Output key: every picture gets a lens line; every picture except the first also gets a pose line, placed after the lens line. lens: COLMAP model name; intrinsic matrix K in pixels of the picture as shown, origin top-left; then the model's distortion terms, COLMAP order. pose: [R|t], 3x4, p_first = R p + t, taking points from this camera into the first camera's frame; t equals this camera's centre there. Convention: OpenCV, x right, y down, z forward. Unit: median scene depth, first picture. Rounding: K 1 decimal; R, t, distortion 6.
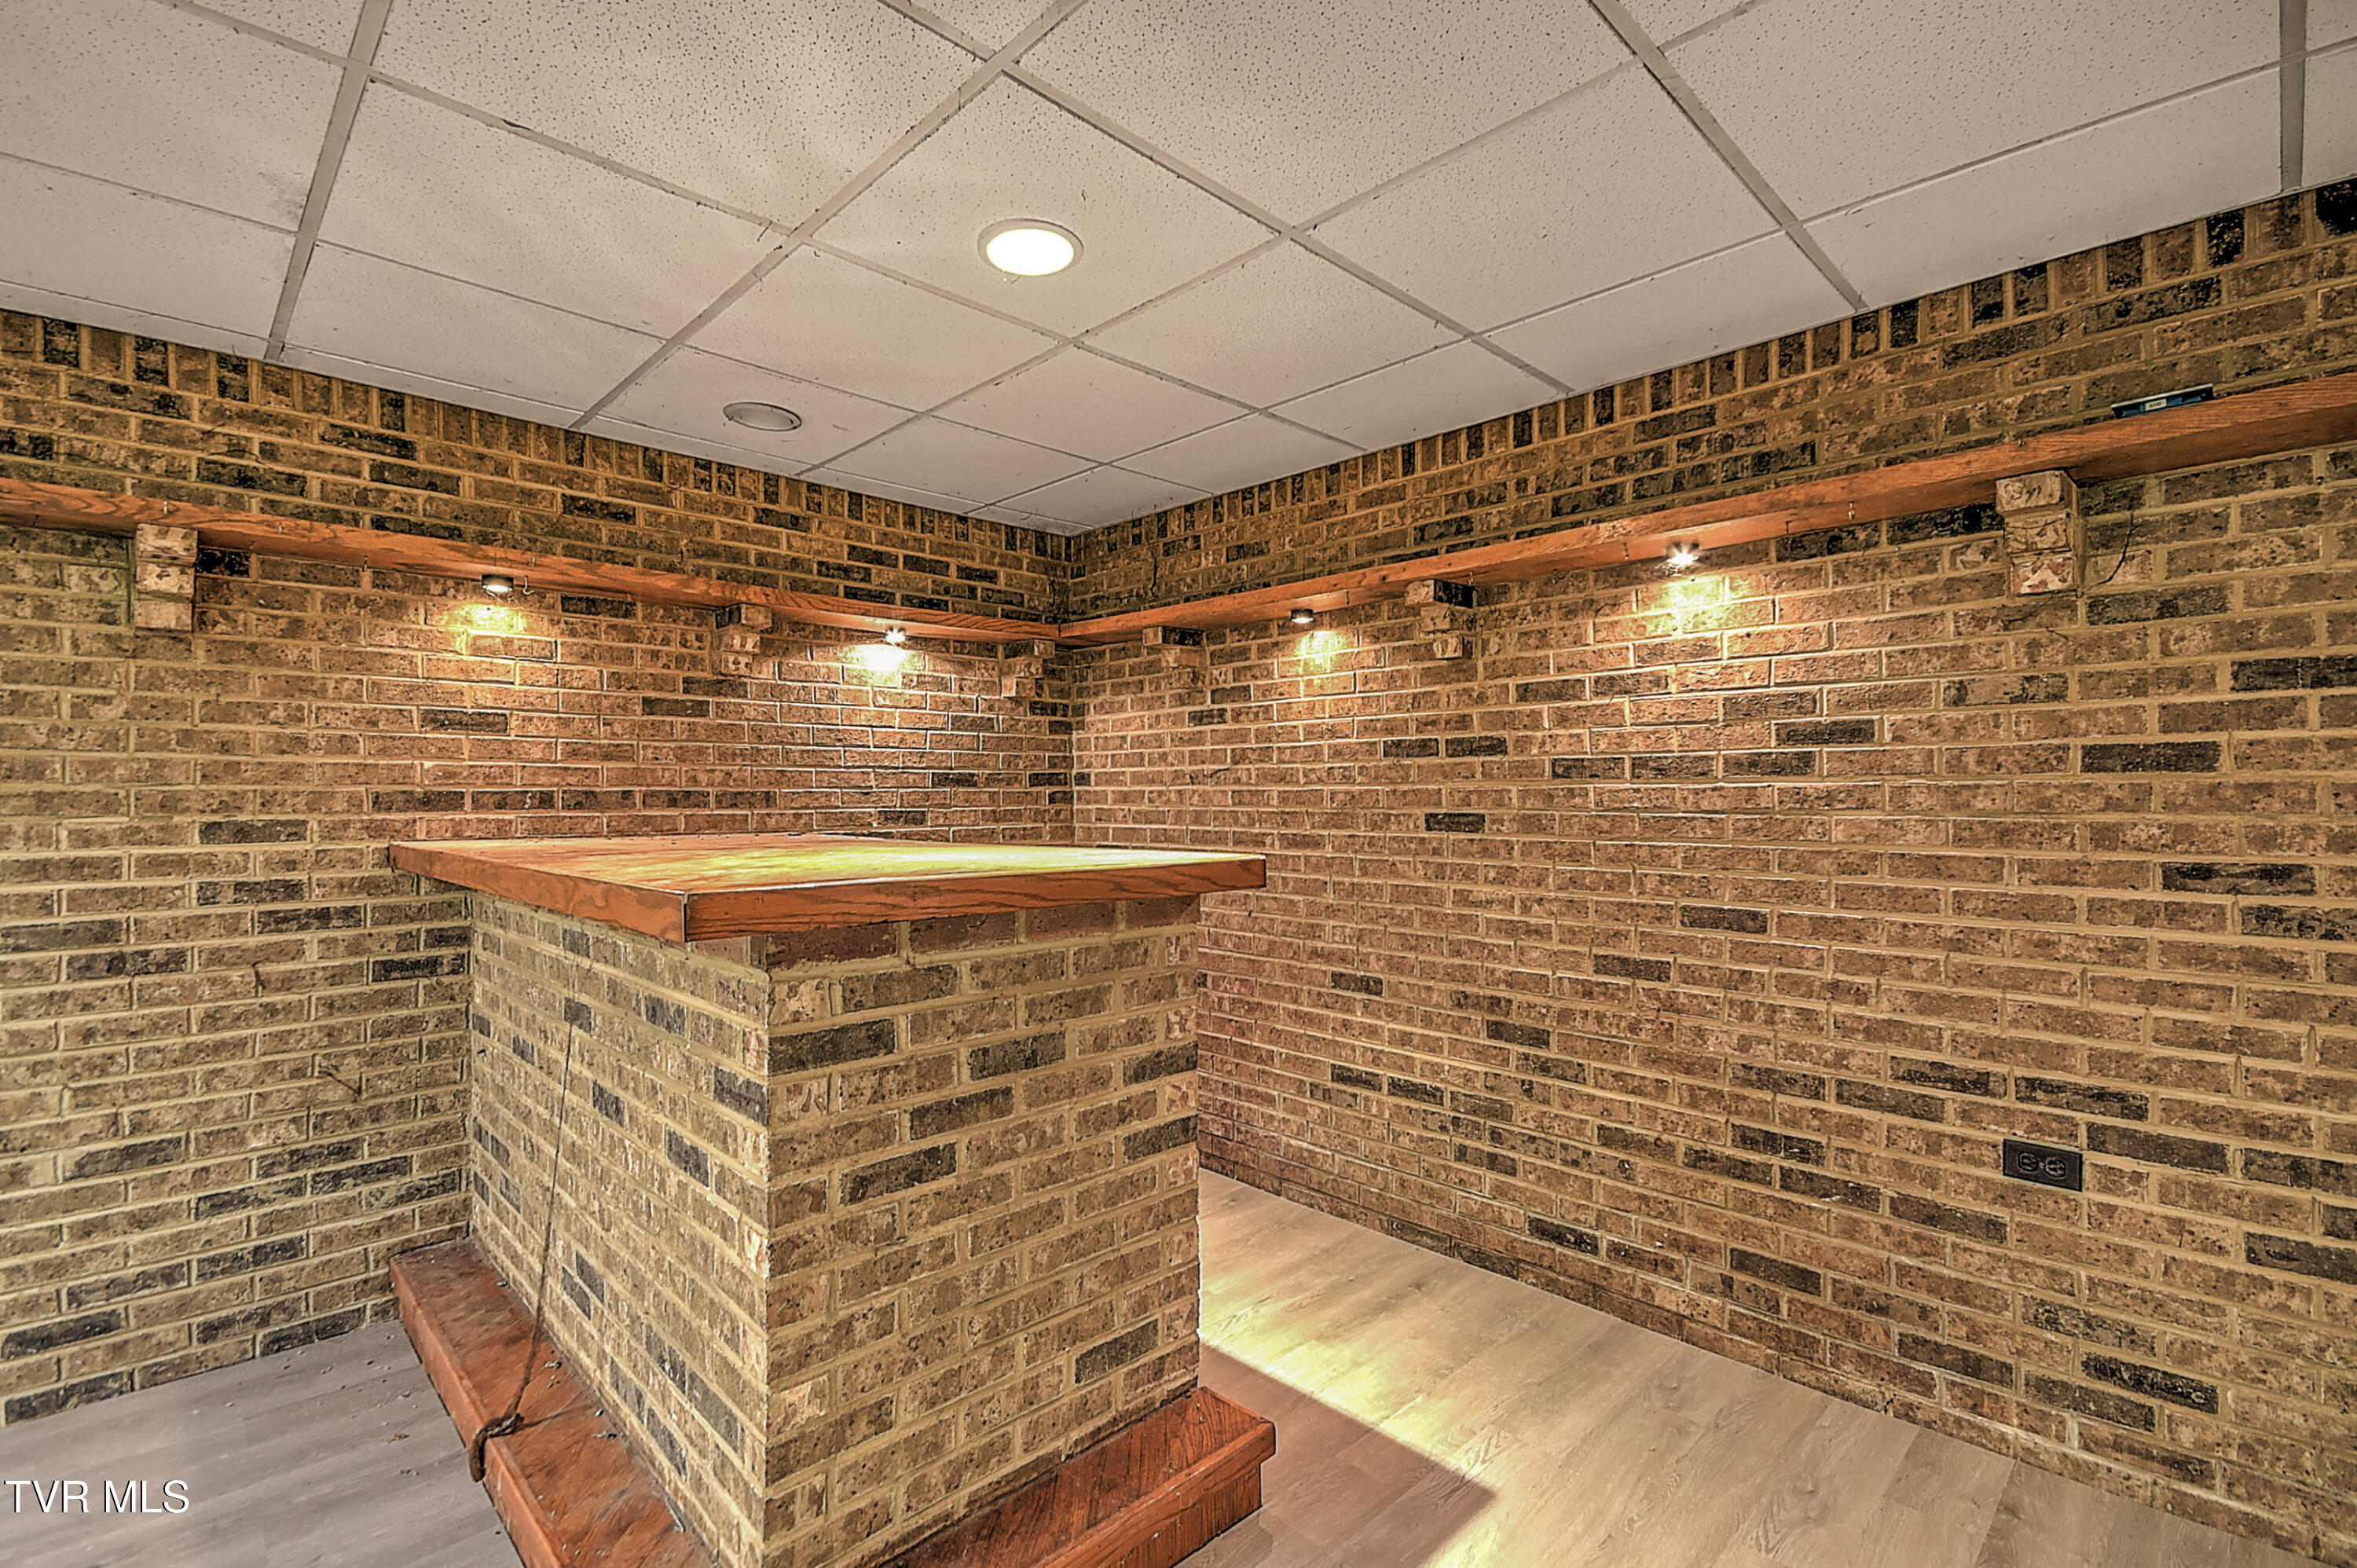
lens RADIAL K [[1053.6, 0, 1188.7], [0, 1053.6, 789.4], [0, 0, 1]] dist [0.030738, -0.016246]
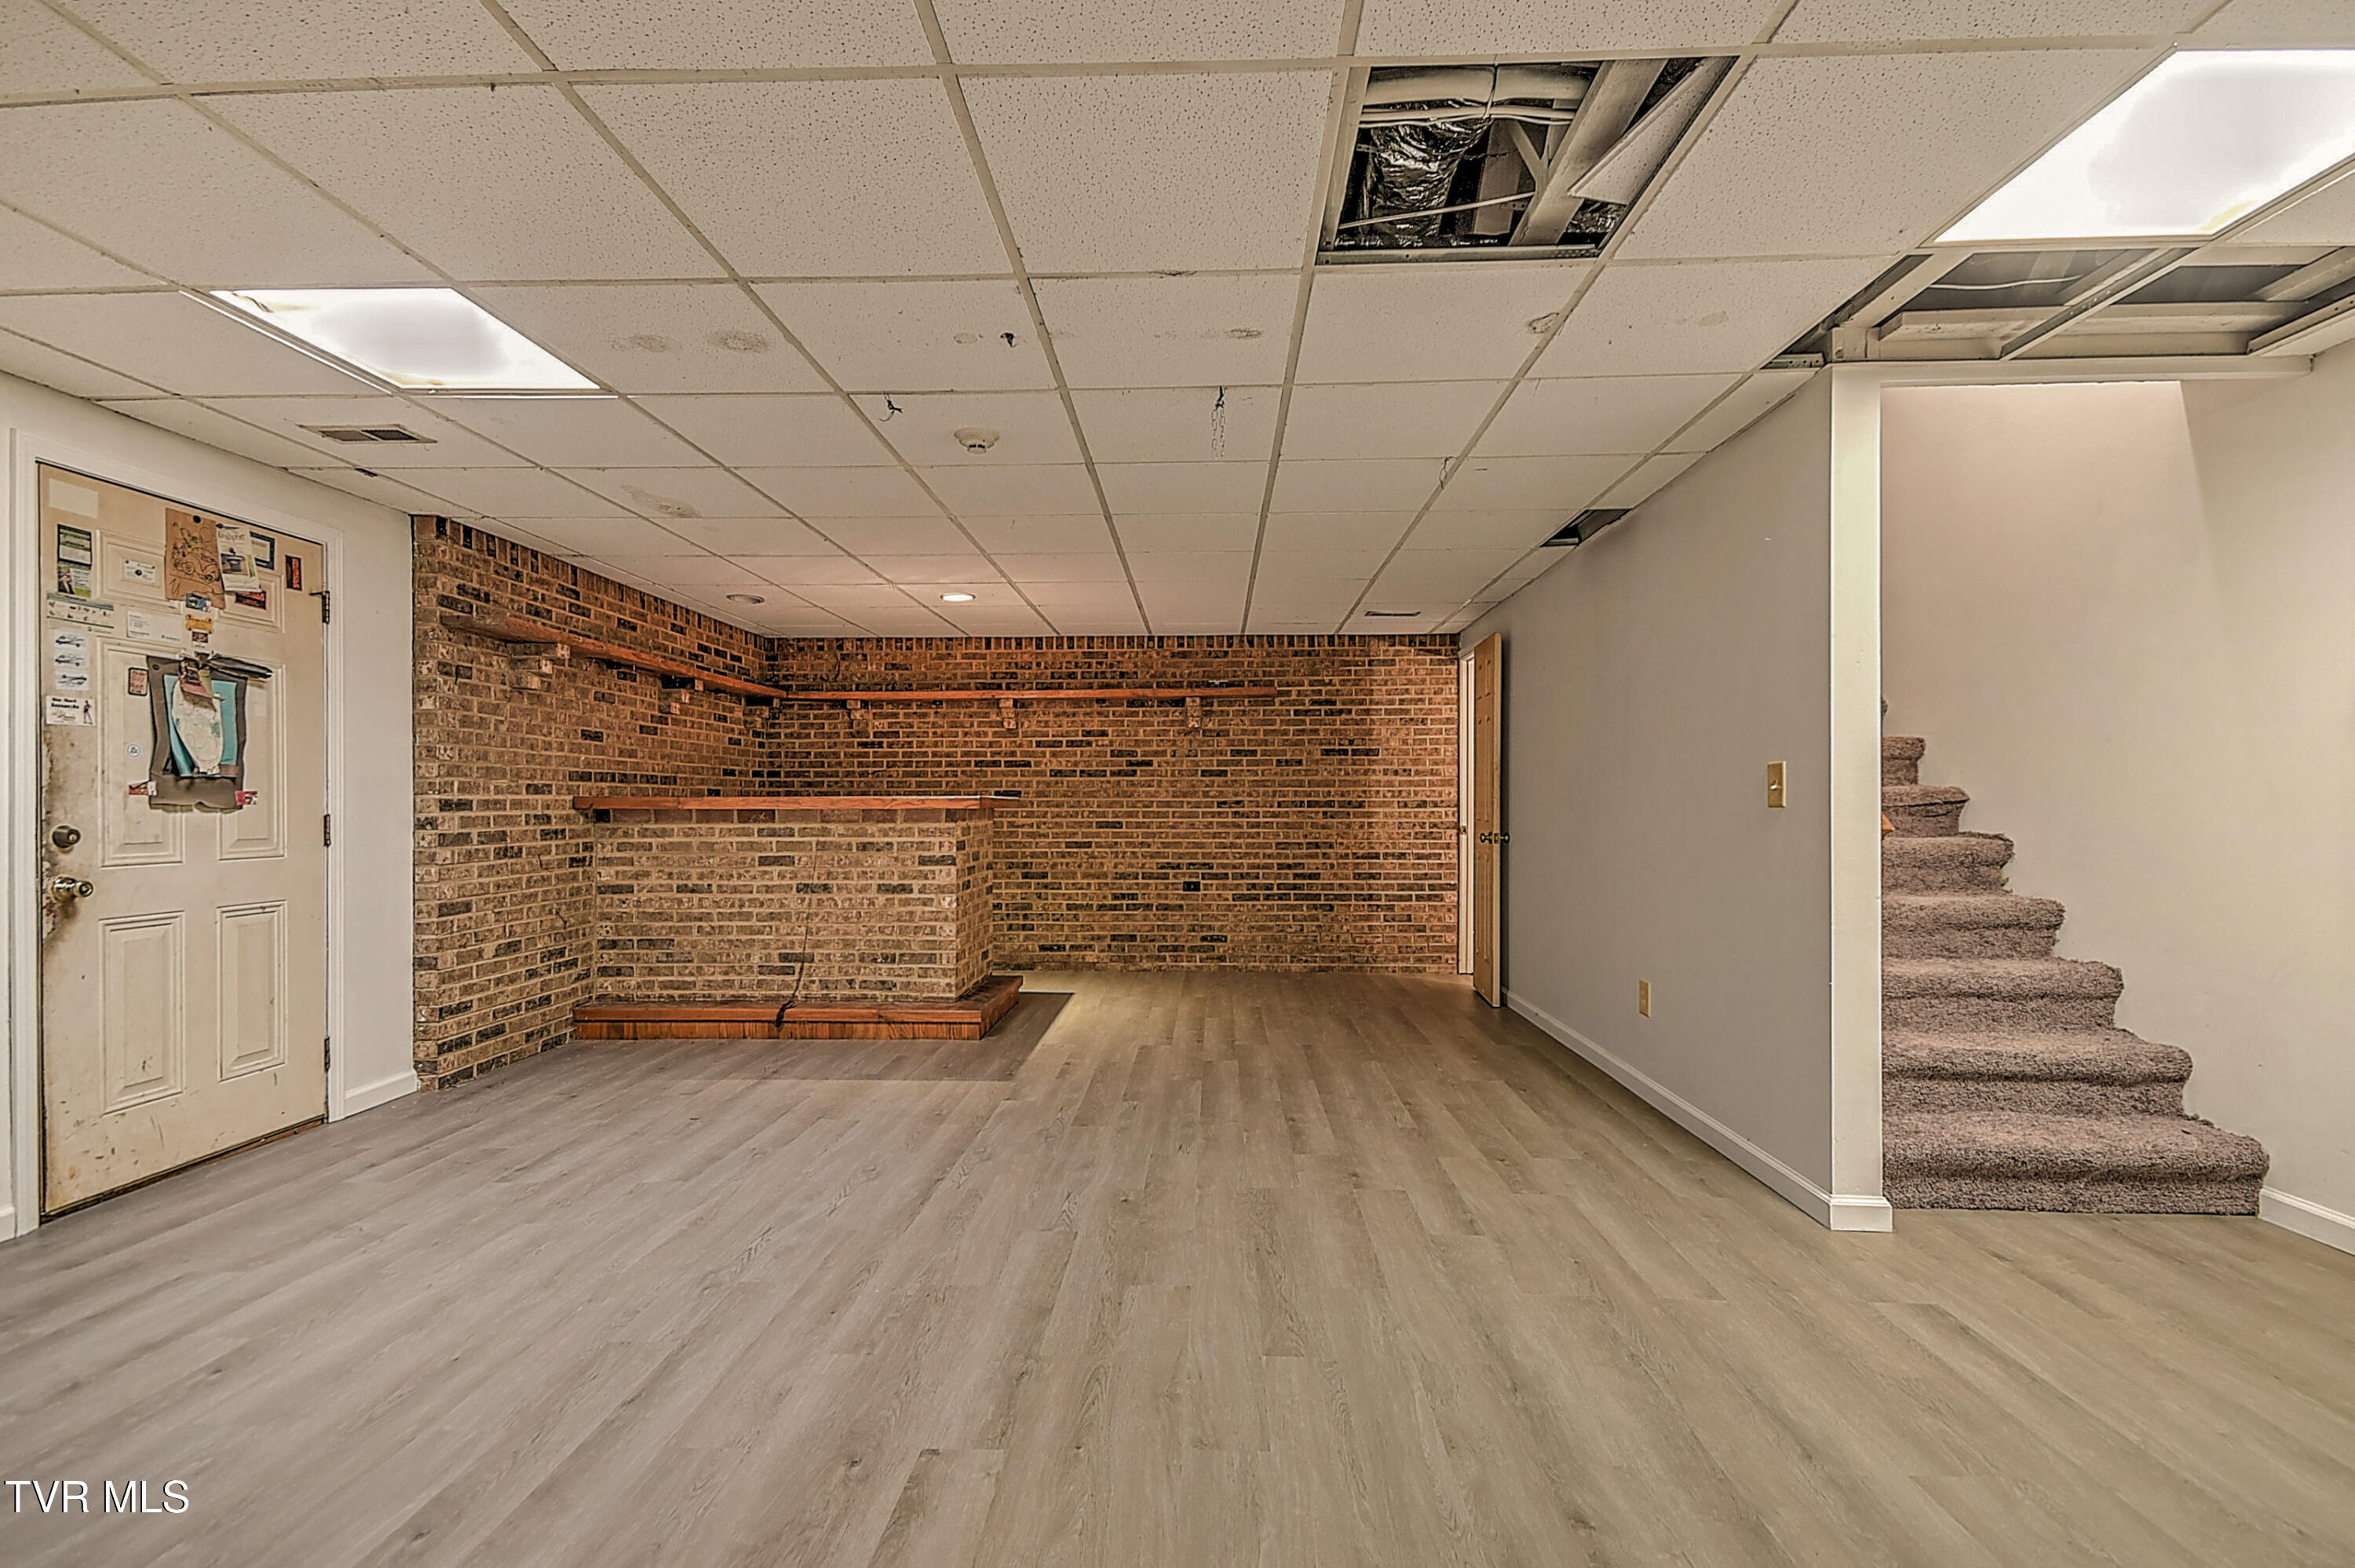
lens RADIAL K [[1038.7, 0, 1177.4], [0, 1038.7, 799.3], [0, 0, 1]] dist [0.018999, -0.006924]
pose [[0.724257, 0.005899, 0.689505, -1.298470], [-0.004342, 0.999983, -0.003995, 0.058249], [-0.689516, -0.000100, 0.724270, -1.179384]]
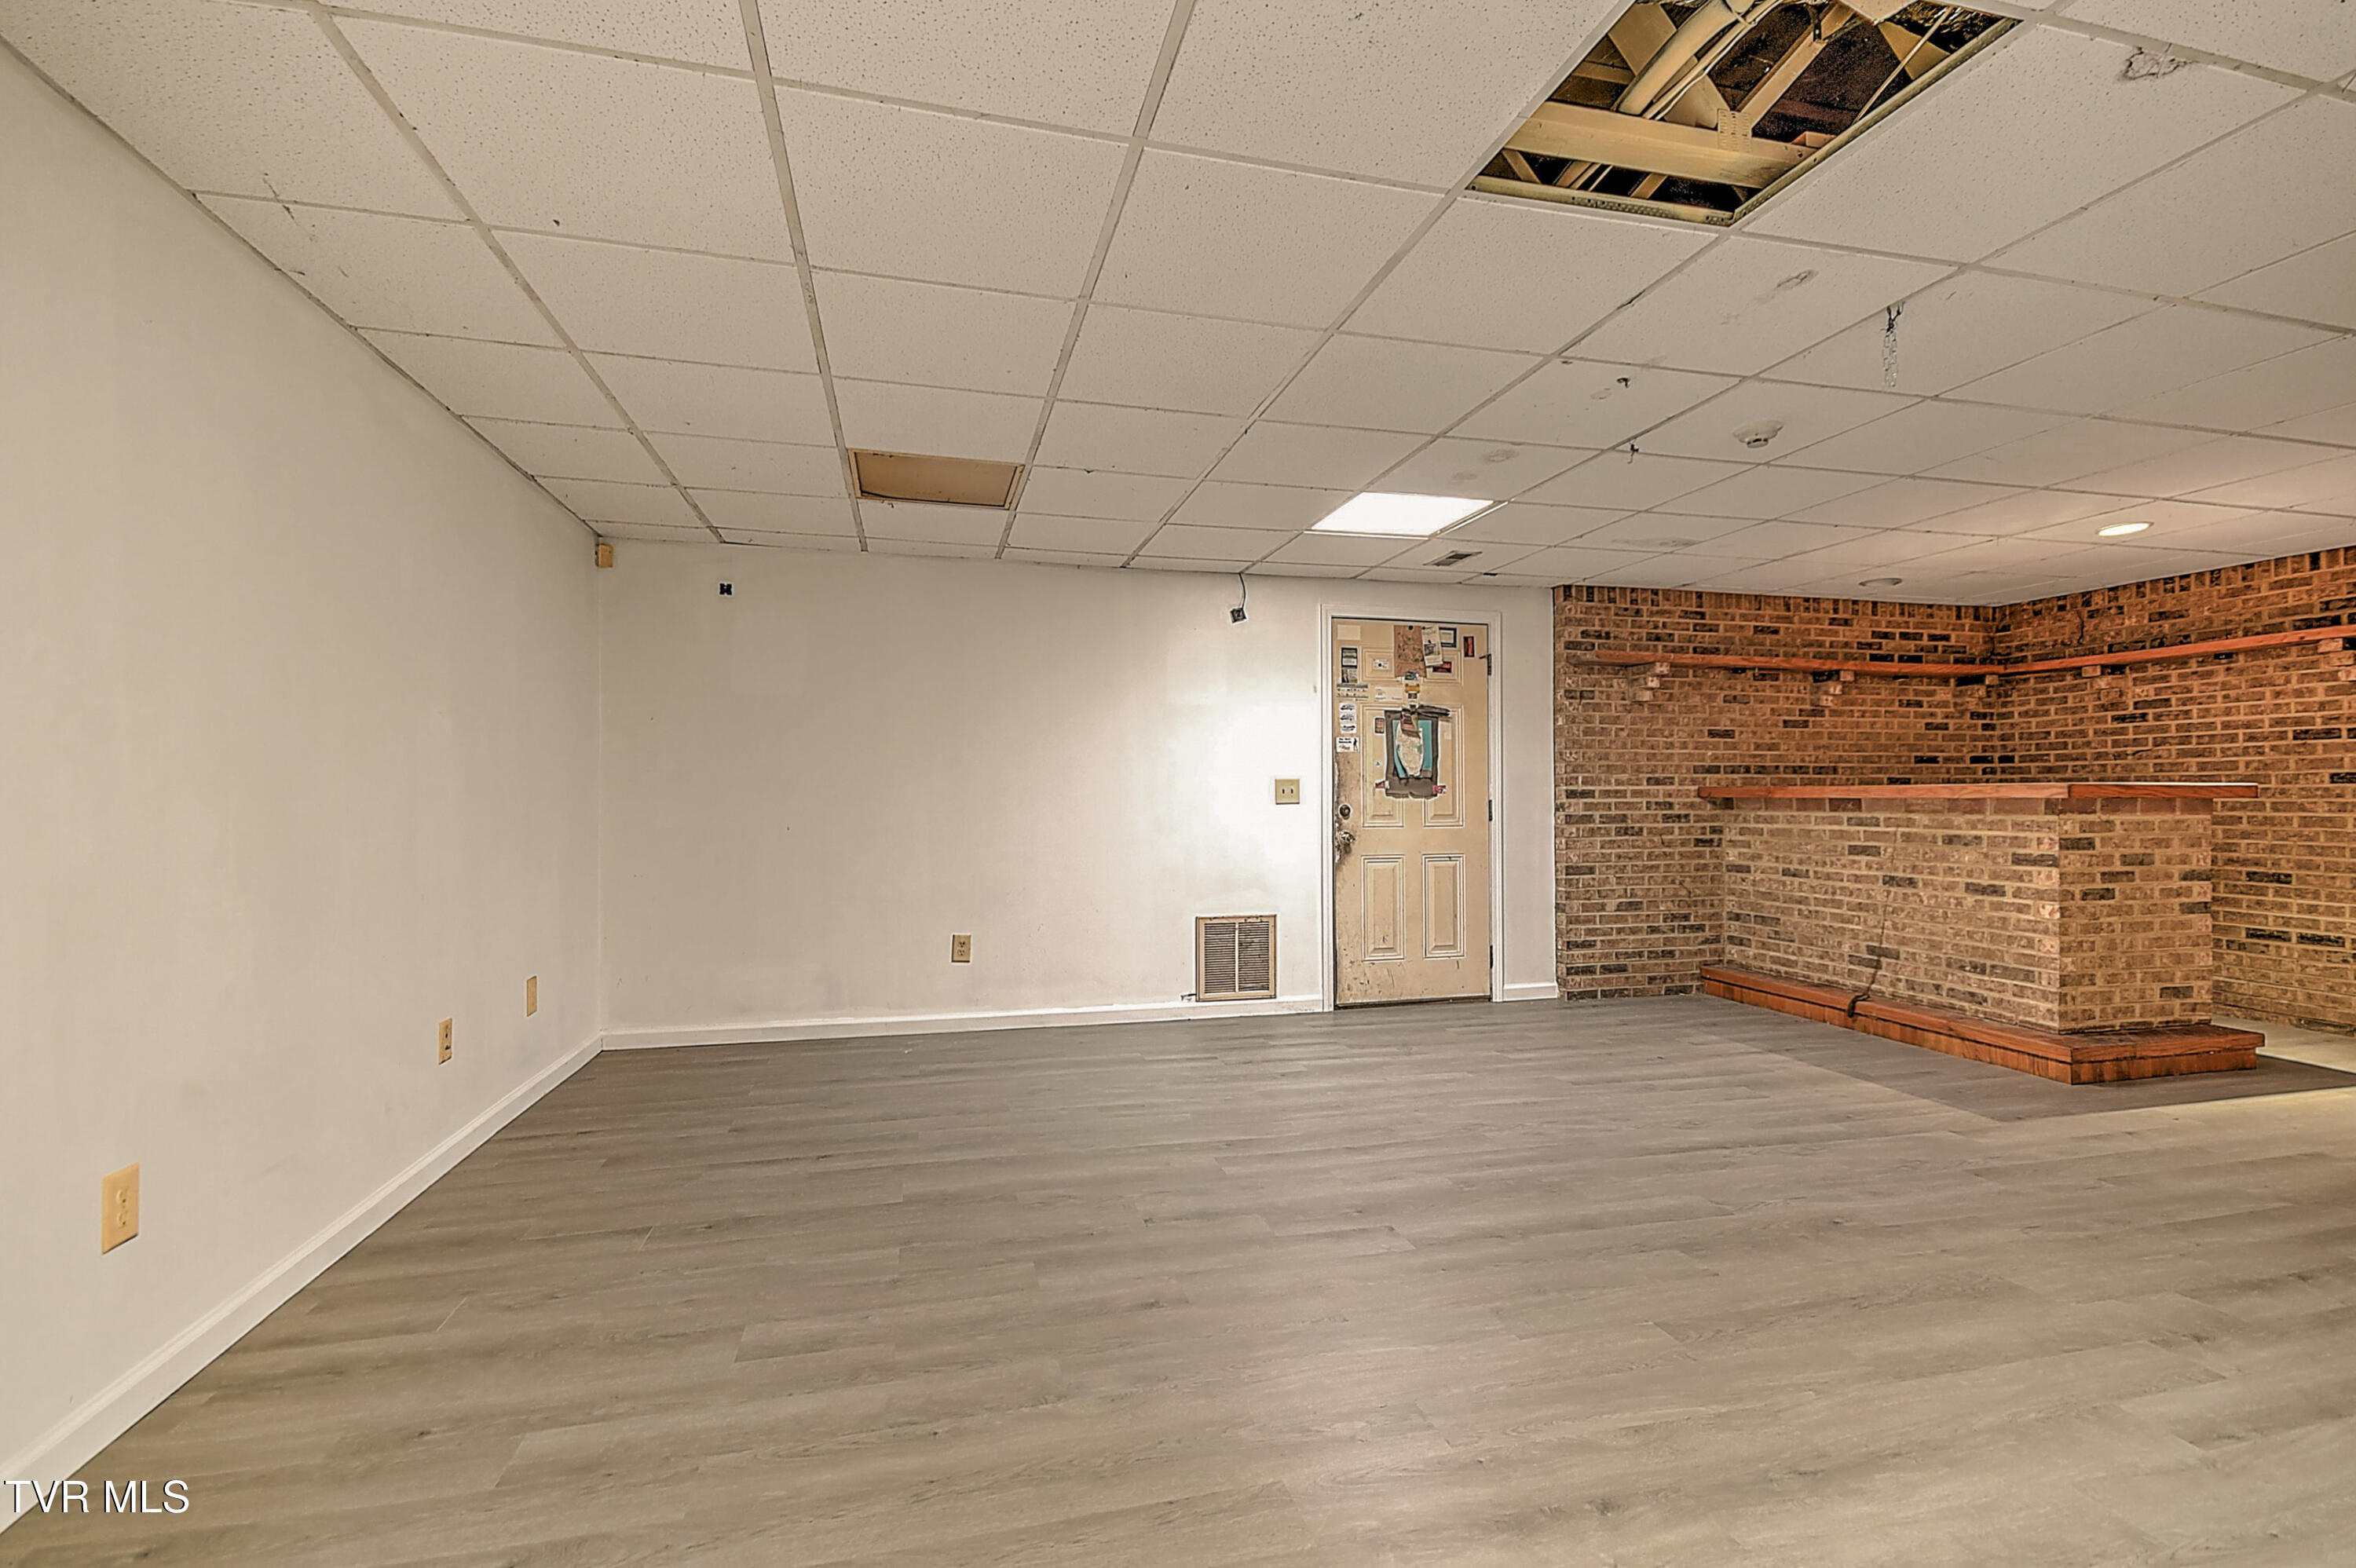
lens RADIAL K [[1053.1, 0, 1188.2], [0, 1053.1, 789.4], [0, 0, 1]] dist [0.030738, -0.016246]
pose [[0.864827, -0.000633, -0.502070, -0.566102], [0.000445, 1.000000, -0.000494, 0.056740], [0.502070, 0.000203, 0.864827, -1.578894]]
